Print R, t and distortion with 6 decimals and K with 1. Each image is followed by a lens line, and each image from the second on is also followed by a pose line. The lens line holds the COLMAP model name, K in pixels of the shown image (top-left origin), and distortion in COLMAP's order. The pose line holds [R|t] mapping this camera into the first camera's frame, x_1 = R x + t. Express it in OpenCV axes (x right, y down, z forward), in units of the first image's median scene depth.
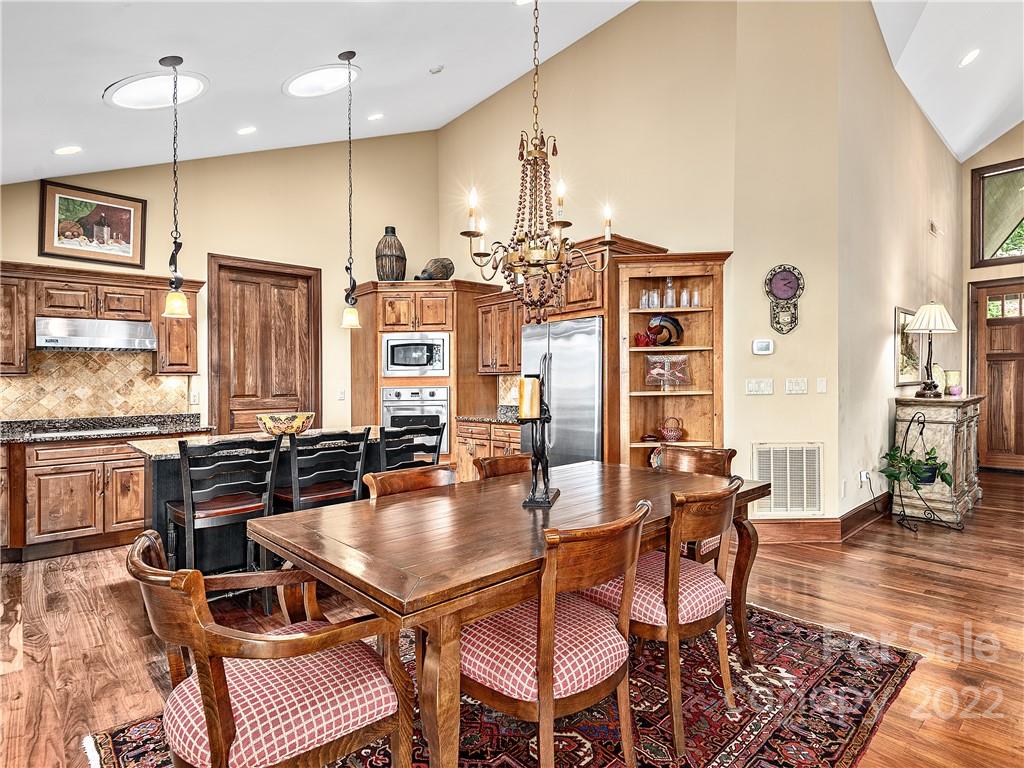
lens RADIAL K [[538.0, 0, 519.5], [0, 538.0, 388.9], [0, 0, 1]] dist [0.007575, -0.006487]
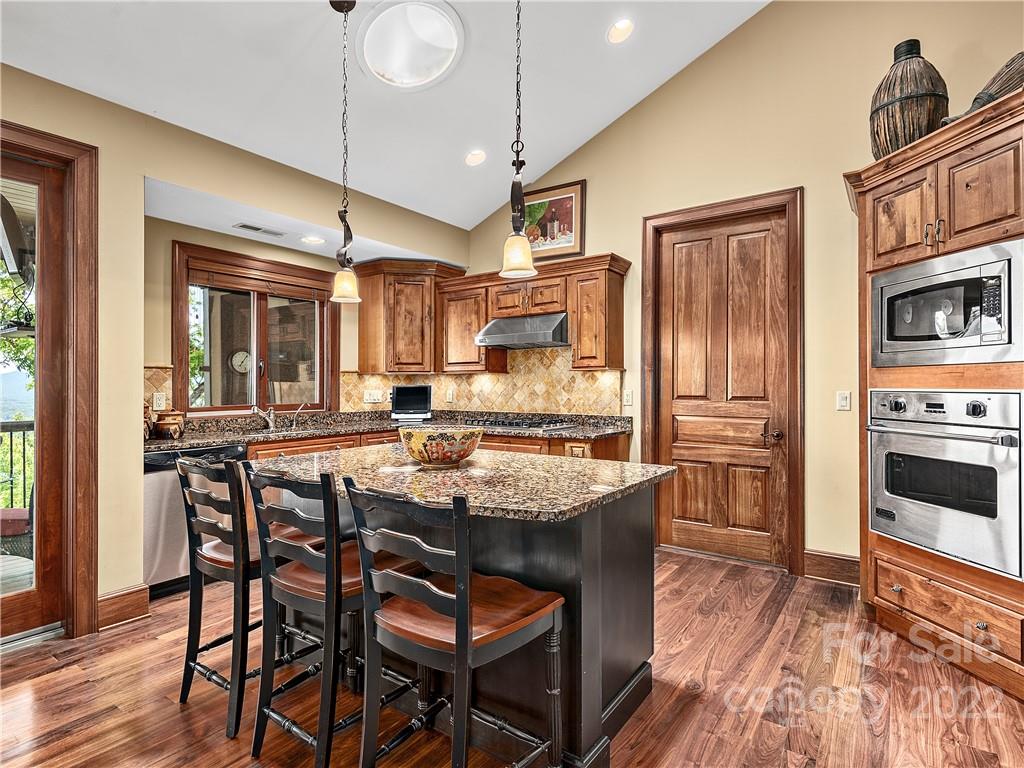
lens RADIAL K [[538.0, 0, 511.9], [0, 538.0, 381.0], [0, 0, 1]] dist [0.007575, -0.006487]
pose [[0.186778, 0.002174, -0.982400, 0.164618], [-0.016173, 0.999869, -0.000863, -0.005006], [0.982269, 0.016050, 0.186789, 0.646215]]
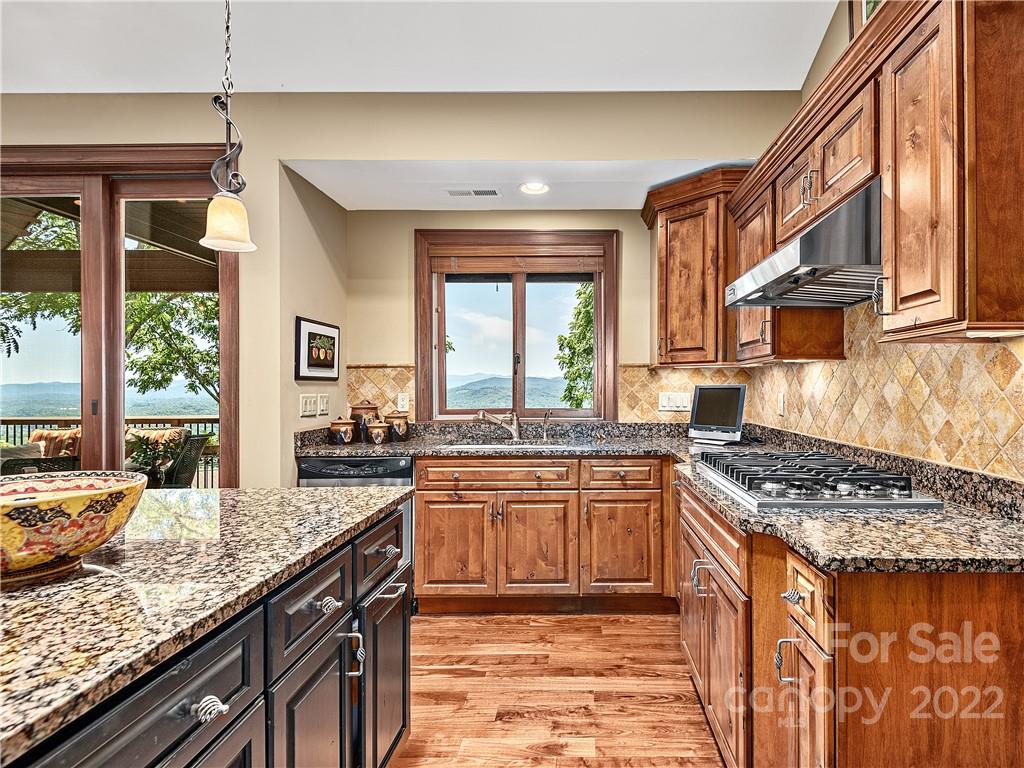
lens RADIAL K [[538.0, 0, 518.5], [0, 538.0, 383.1], [0, 0, 1]] dist [0.007575, -0.006487]
pose [[-0.681648, 0.006848, -0.731648, -0.266870], [-0.003450, 0.999915, 0.012572, -0.003960], [0.731672, 0.011094, -0.681566, 0.916441]]
